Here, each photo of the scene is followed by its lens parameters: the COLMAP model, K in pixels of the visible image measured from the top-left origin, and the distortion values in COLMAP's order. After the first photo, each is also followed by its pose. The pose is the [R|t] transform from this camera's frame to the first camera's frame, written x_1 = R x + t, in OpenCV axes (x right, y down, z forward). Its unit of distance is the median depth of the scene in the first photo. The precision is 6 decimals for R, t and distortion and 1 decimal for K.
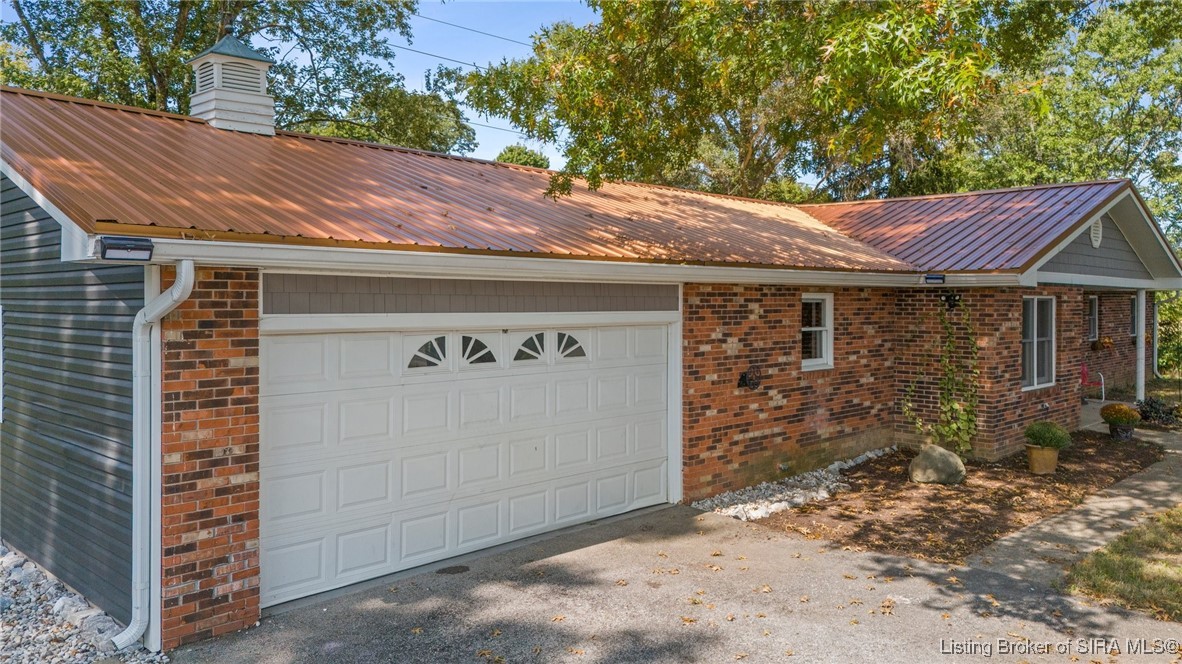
lens RADIAL K [[896.2, 0, 591.0], [0, 896.2, 332.0], [0, 0, 1]] dist [0.004591, -0.000451]
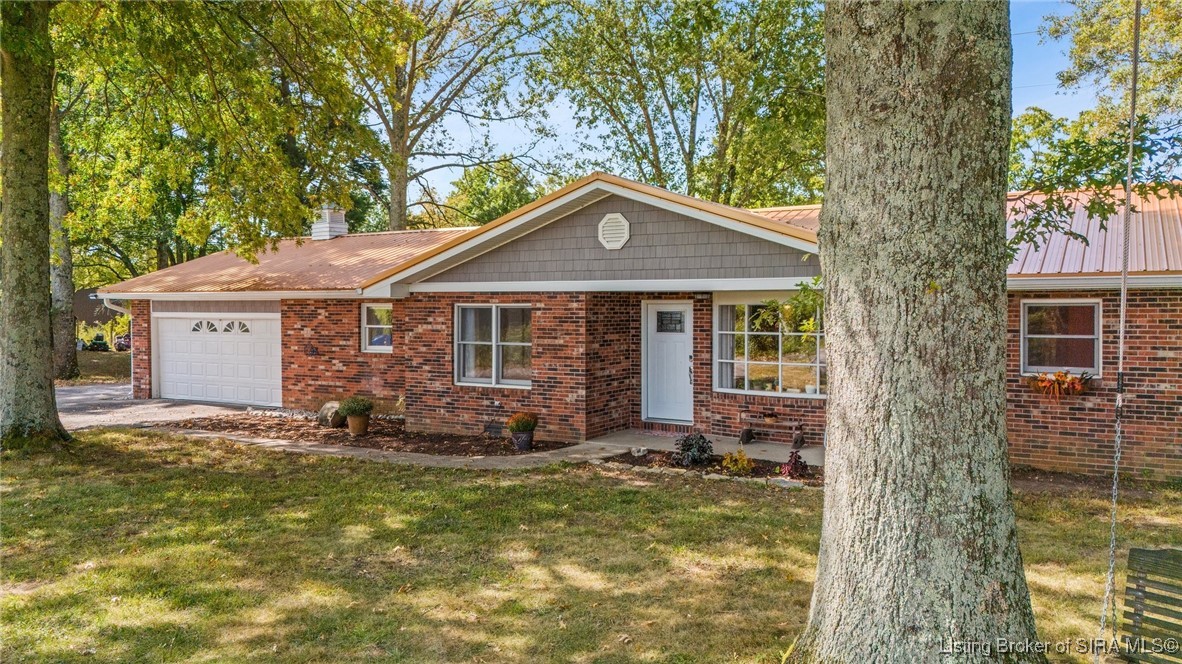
lens RADIAL K [[896.2, 0, 591.0], [0, 896.2, 332.0], [0, 0, 1]] dist [0.004591, -0.000451]
pose [[0.246841, 0.022495, -0.968795, 2.079389], [-0.036695, 0.999230, 0.013852, -0.032214], [0.968361, 0.032131, 0.247477, 1.093810]]
